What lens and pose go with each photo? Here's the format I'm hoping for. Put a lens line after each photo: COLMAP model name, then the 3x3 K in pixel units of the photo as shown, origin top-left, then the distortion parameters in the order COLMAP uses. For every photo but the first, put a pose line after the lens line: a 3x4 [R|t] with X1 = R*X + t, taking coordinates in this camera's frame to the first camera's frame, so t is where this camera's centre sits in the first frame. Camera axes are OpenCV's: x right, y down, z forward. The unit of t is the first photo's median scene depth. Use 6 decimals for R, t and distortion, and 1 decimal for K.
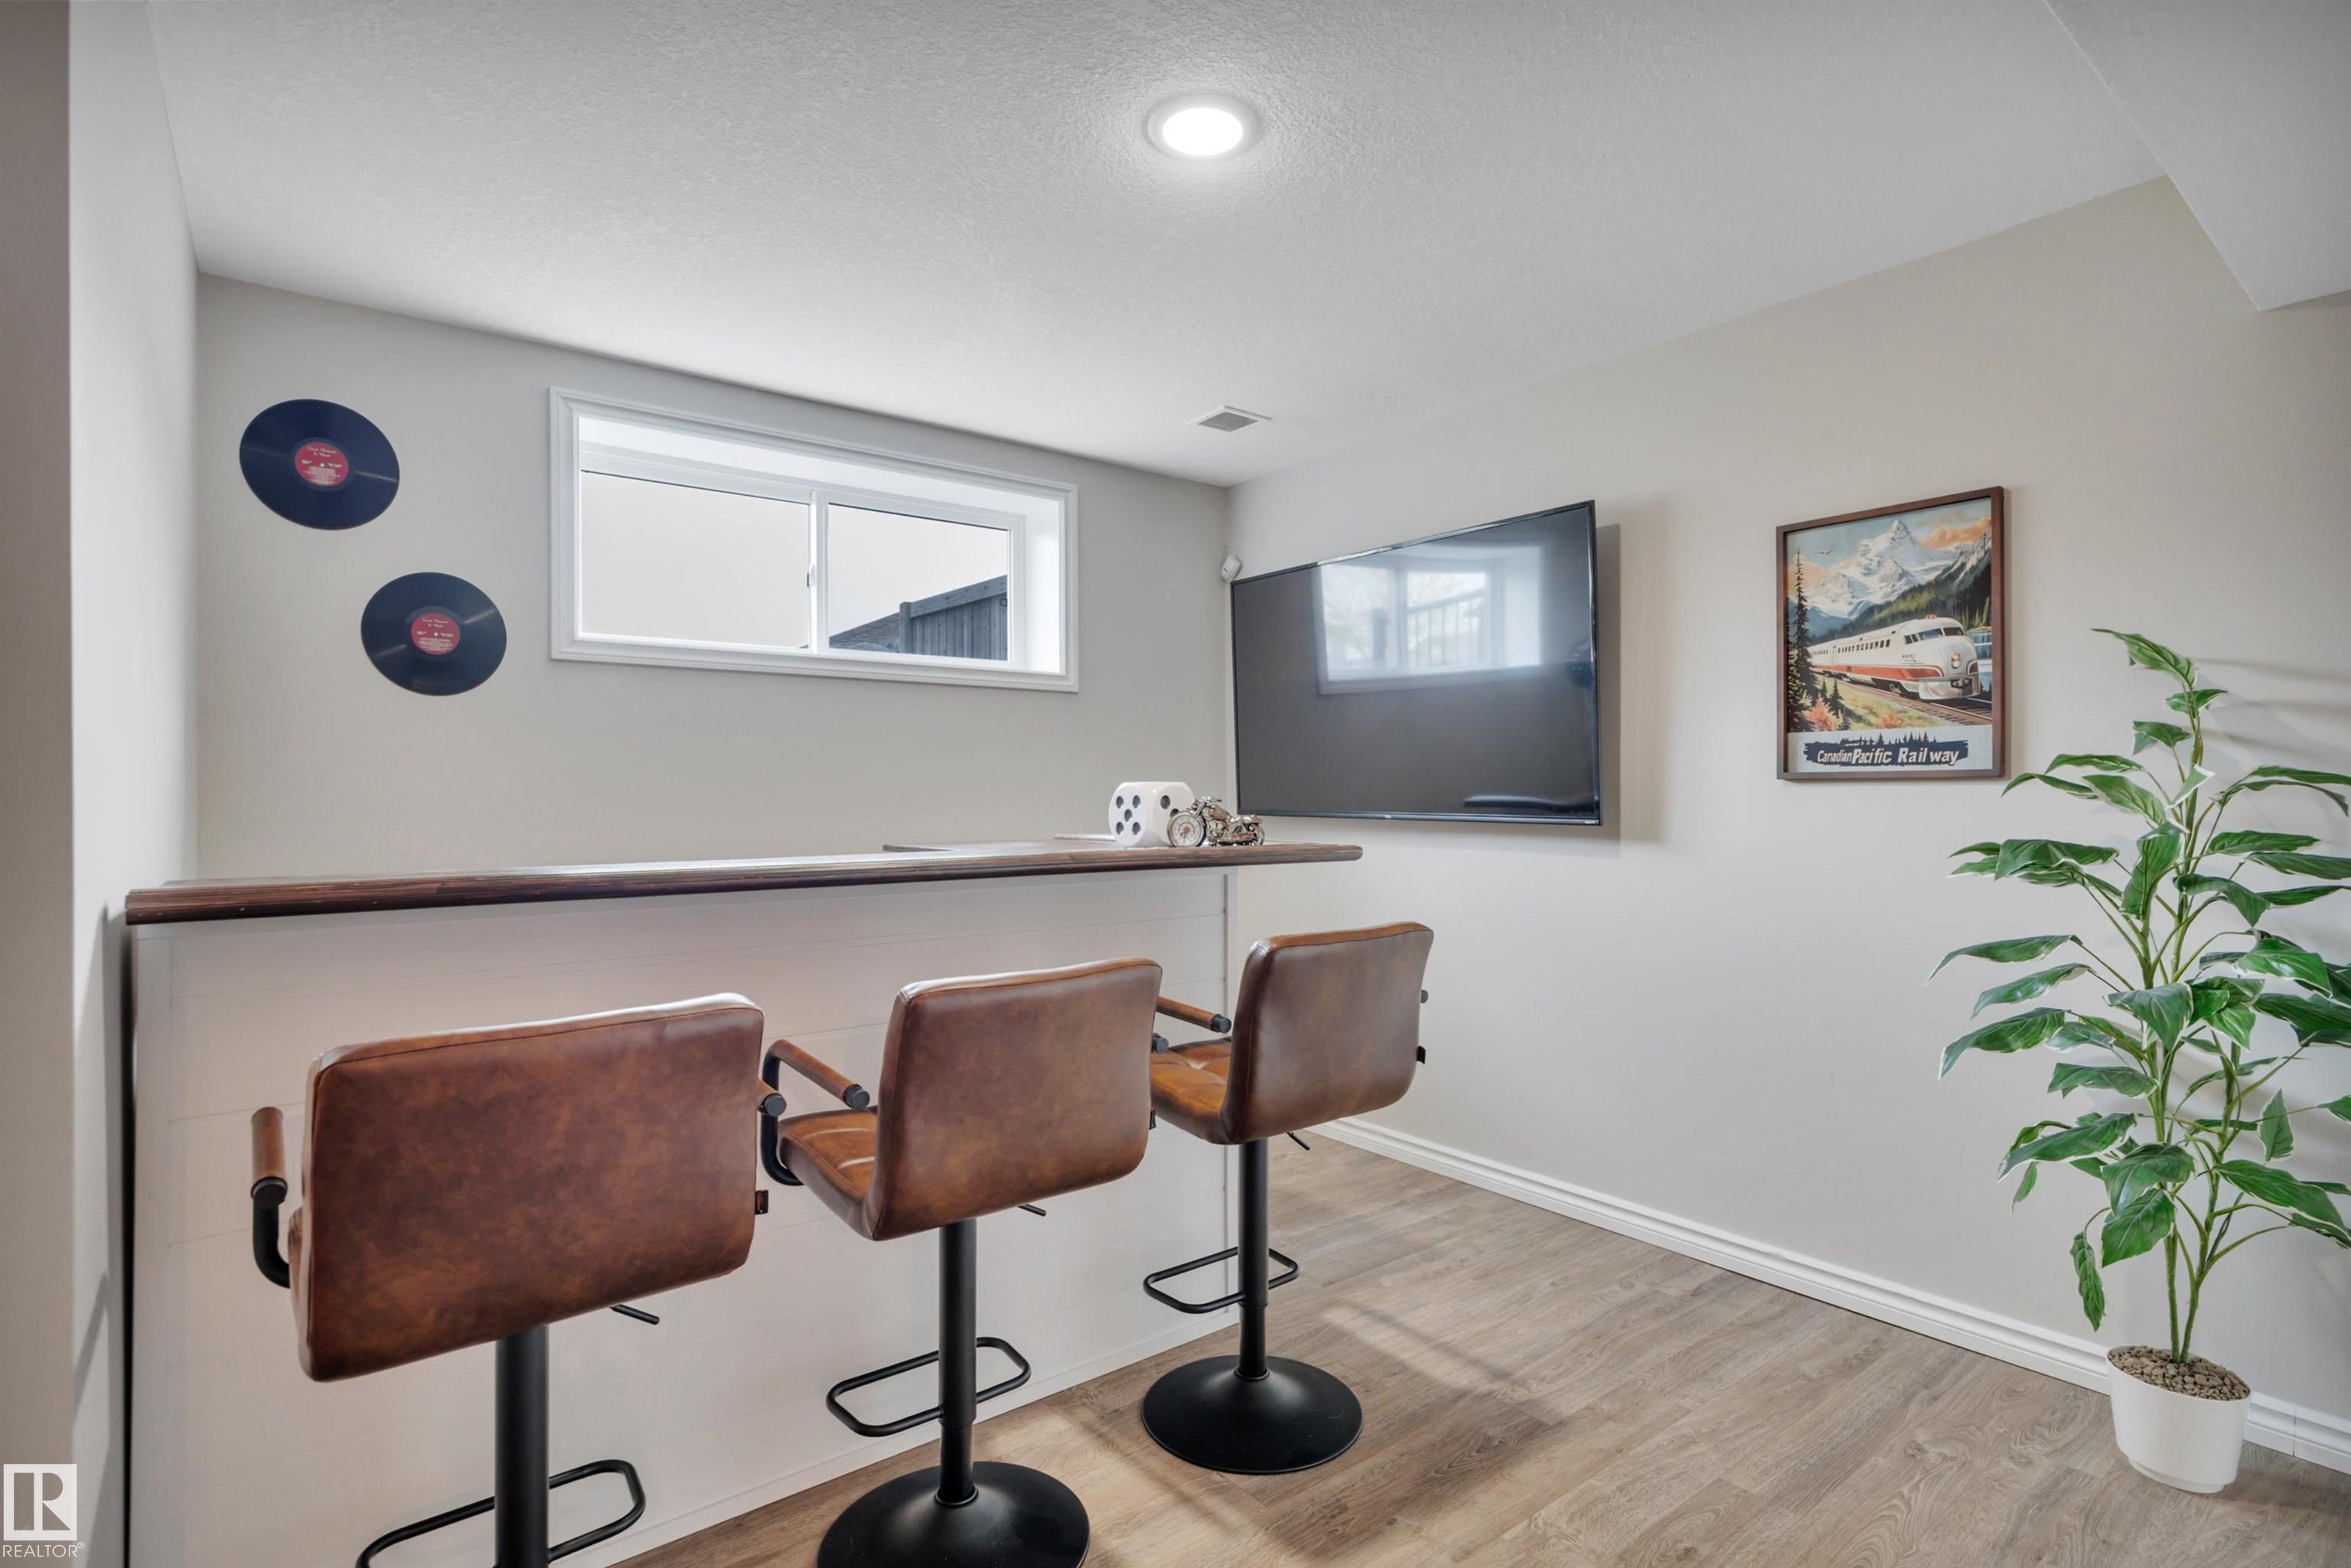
lens RADIAL K [[1145.3, 0, 1164.7], [0, 1145.3, 771.8], [0, 0, 1]] dist [0.013375, -0.001632]
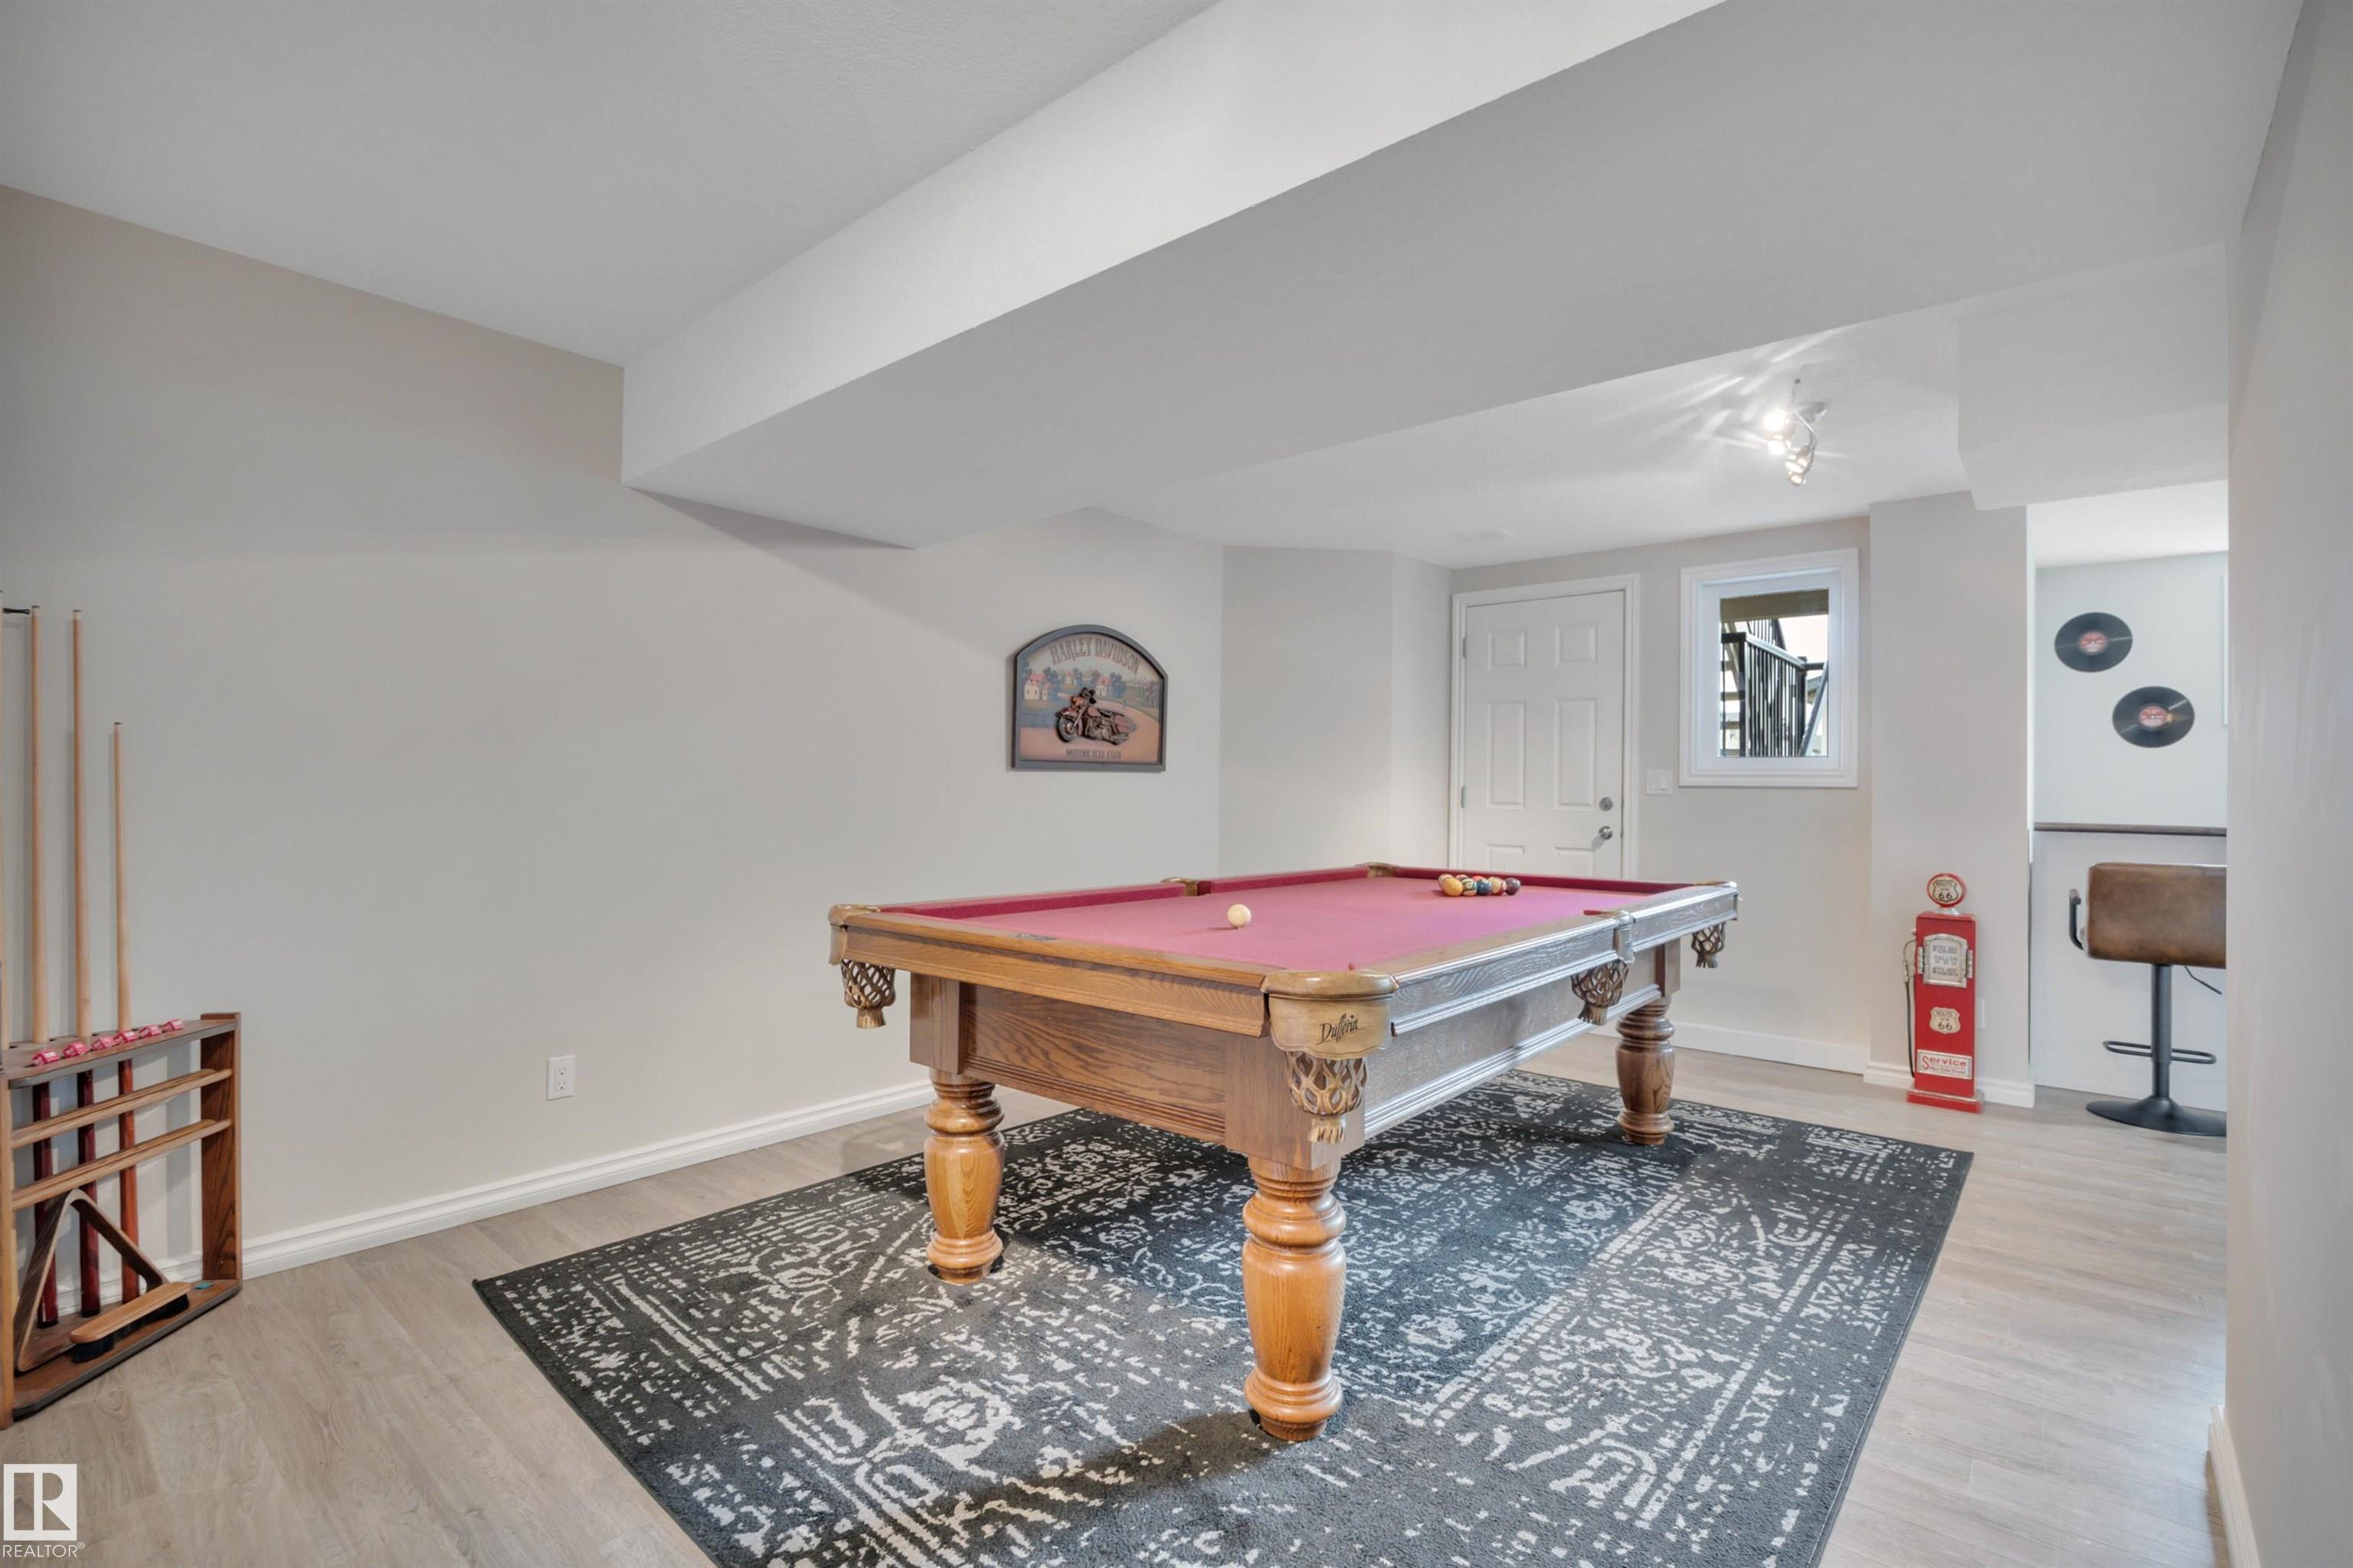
lens RADIAL K [[1049.0, 0, 1180.9], [0, 1049.0, 788.5], [0, 0, 1]] dist [-0.017297, -0.000150]
pose [[0.212945, 0.001742, -0.977063, 0.827899], [0.001652, 0.999996, 0.002143, -0.003967], [0.977063, -0.002070, 0.212942, -1.121758]]
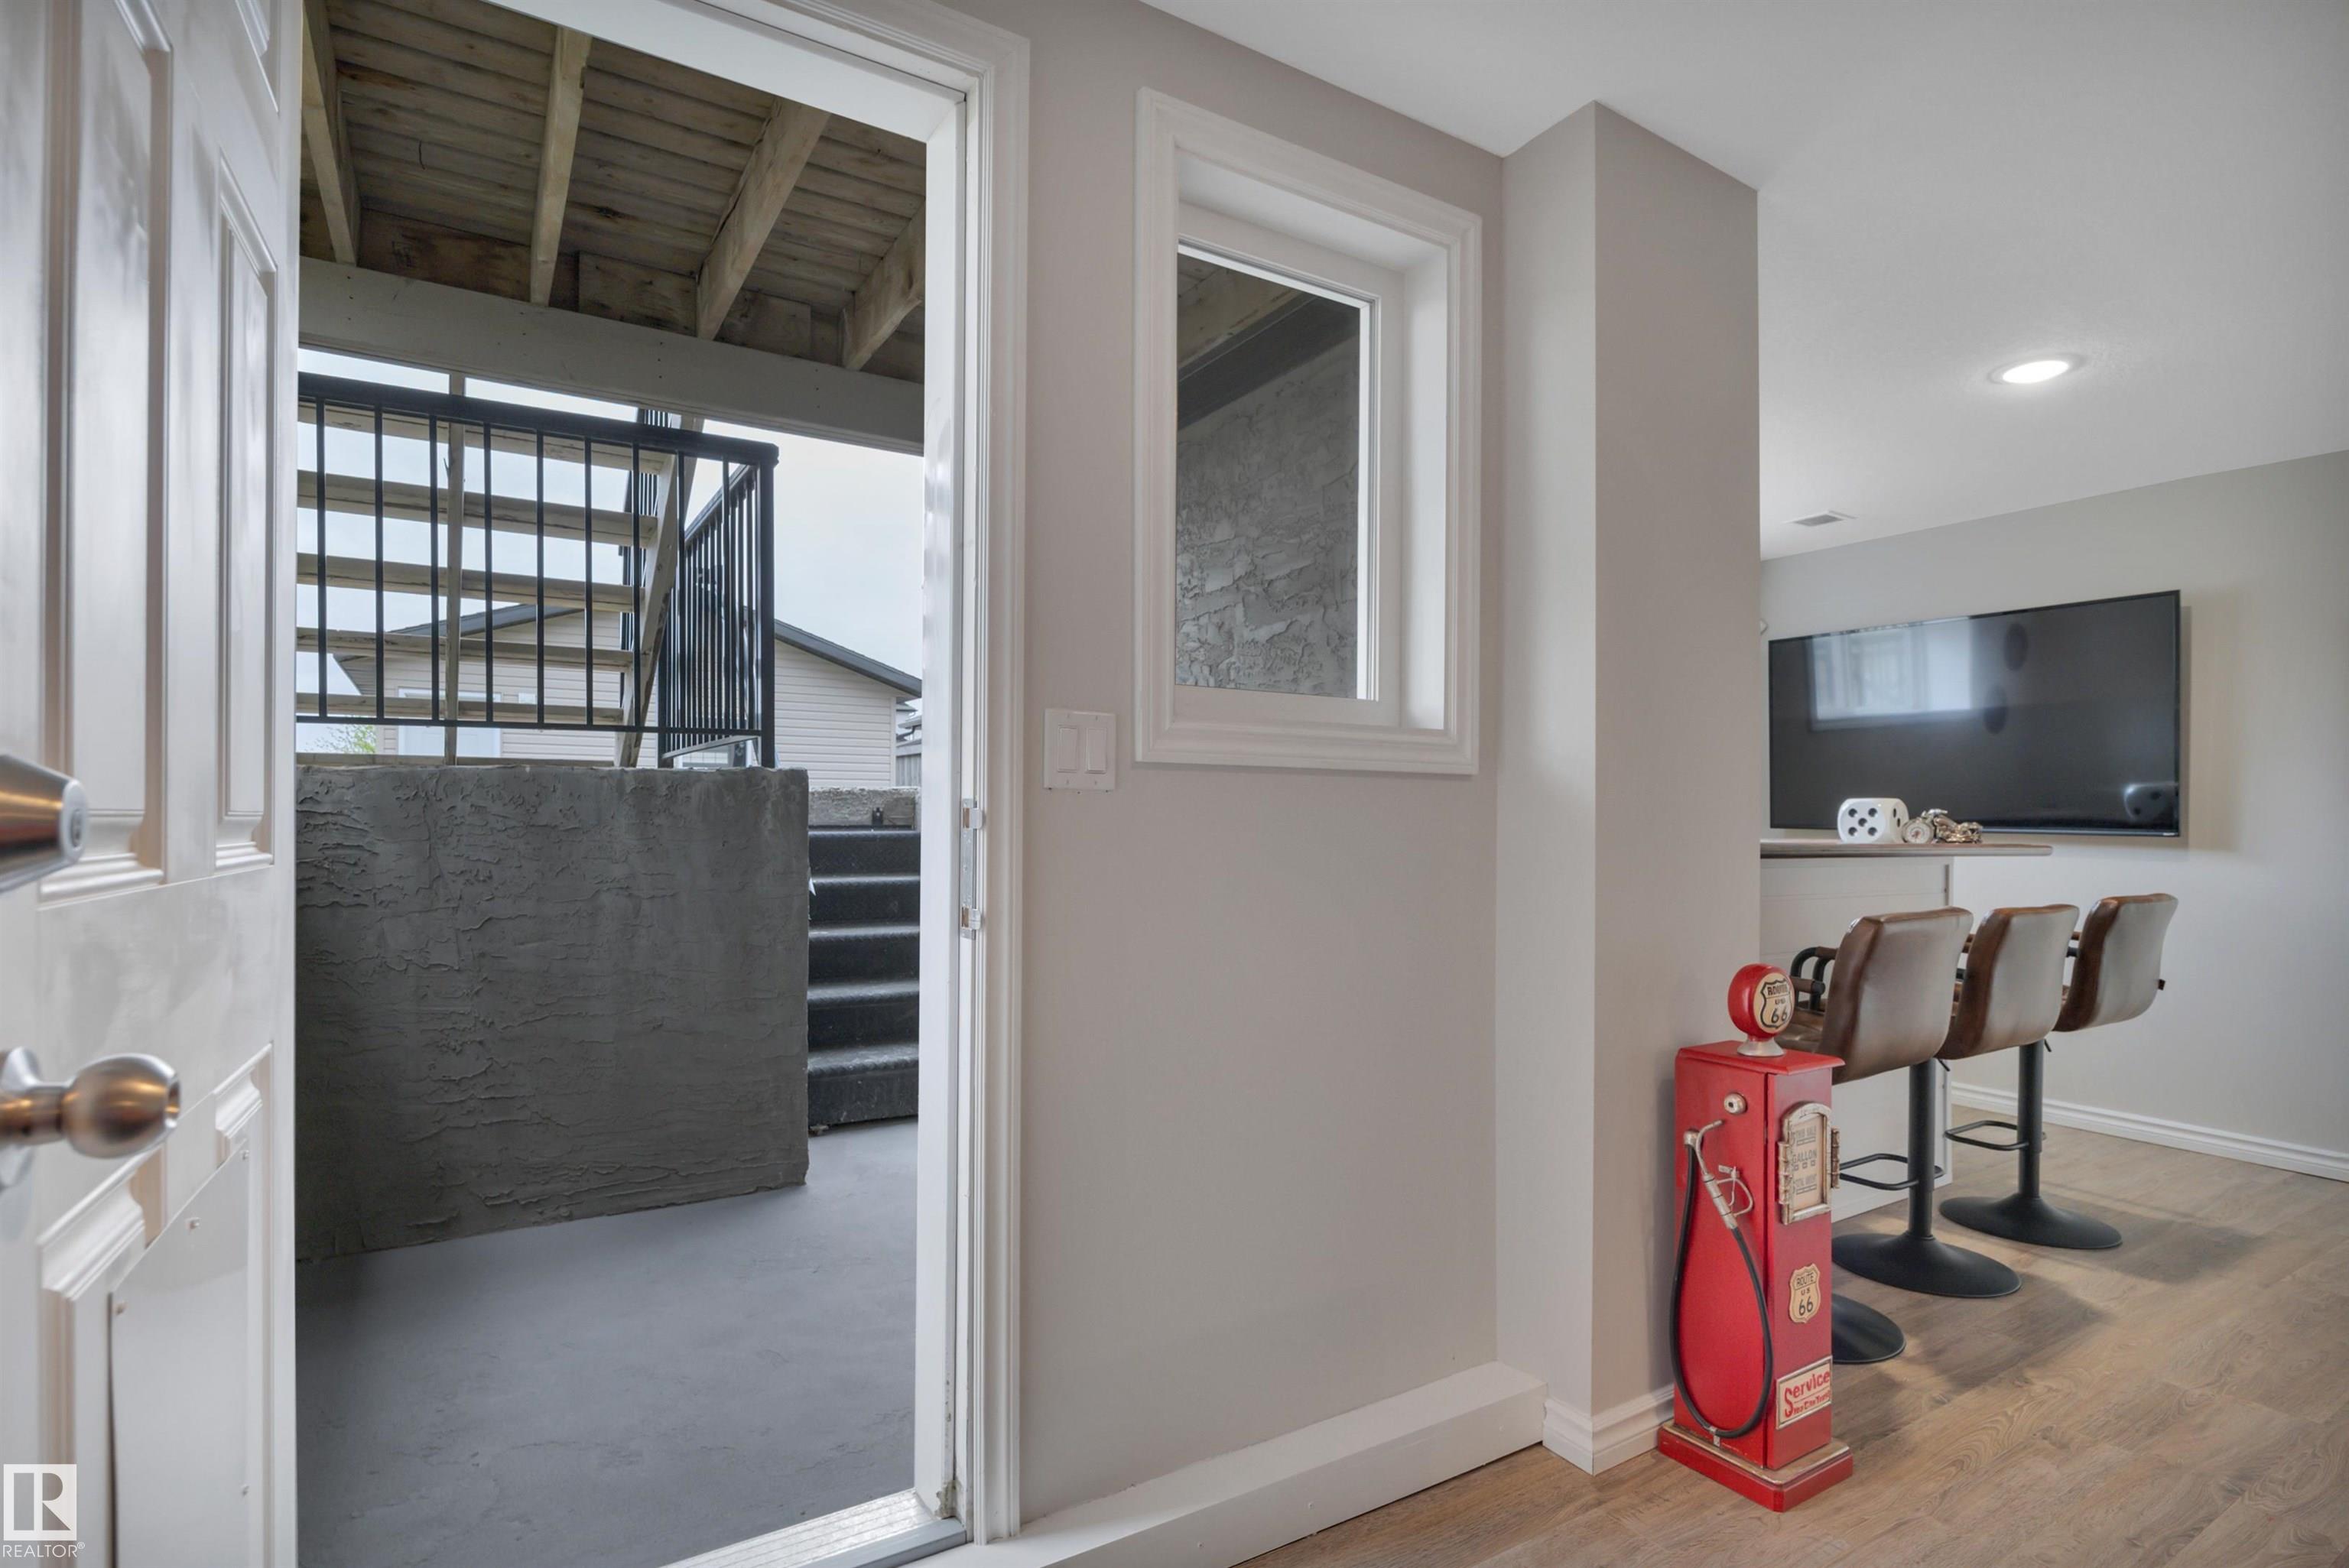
lens RADIAL K [[1144.2, 0, 1188.8], [0, 1144.2, 808.7], [0, 0, 1]] dist [0.013375, -0.001632]
pose [[0.995984, 0.011317, -0.088810, -0.750230], [-0.010647, 0.999911, 0.008020, 0.019199], [0.088893, -0.007042, 0.996016, -0.491919]]
